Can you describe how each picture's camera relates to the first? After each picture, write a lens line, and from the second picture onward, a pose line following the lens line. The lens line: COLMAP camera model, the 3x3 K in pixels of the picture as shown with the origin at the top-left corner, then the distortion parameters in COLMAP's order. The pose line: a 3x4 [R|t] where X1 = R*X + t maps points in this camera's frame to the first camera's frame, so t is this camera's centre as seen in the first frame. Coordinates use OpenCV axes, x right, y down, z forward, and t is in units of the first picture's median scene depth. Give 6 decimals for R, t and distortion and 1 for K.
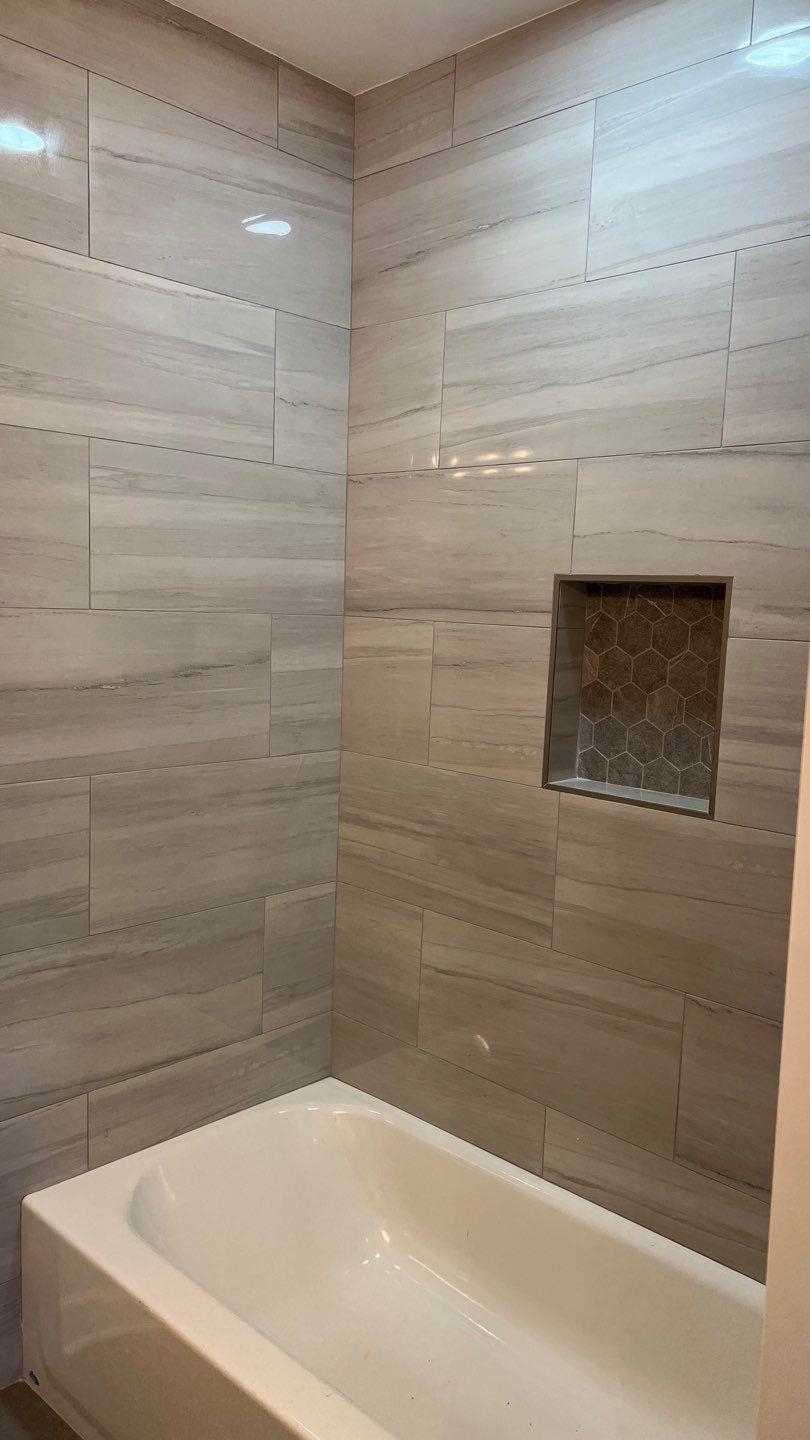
lens RADIAL K [[1087.6, 0, 404.6], [0, 1087.6, 727.2], [0, 0, 1]] dist [0.029461, -0.009757]
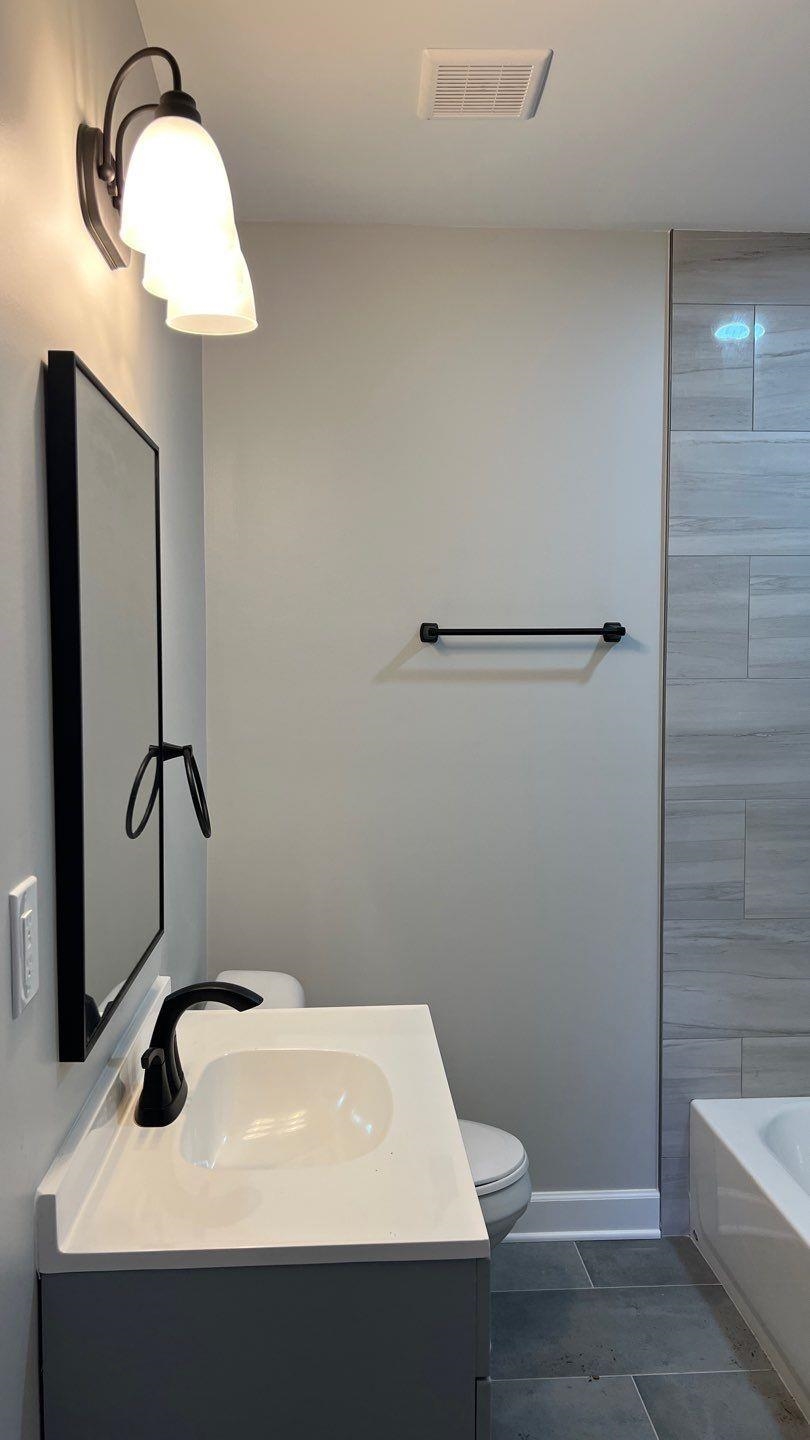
lens RADIAL K [[1087.6, 0, 402.9], [0, 1087.6, 719.3], [0, 0, 1]] dist [0.029461, -0.009757]
pose [[0.734000, -0.001896, -0.679147, 0.326949], [-0.049014, 0.997241, -0.055757, 0.041628], [0.677379, 0.074213, 0.731881, -0.300675]]
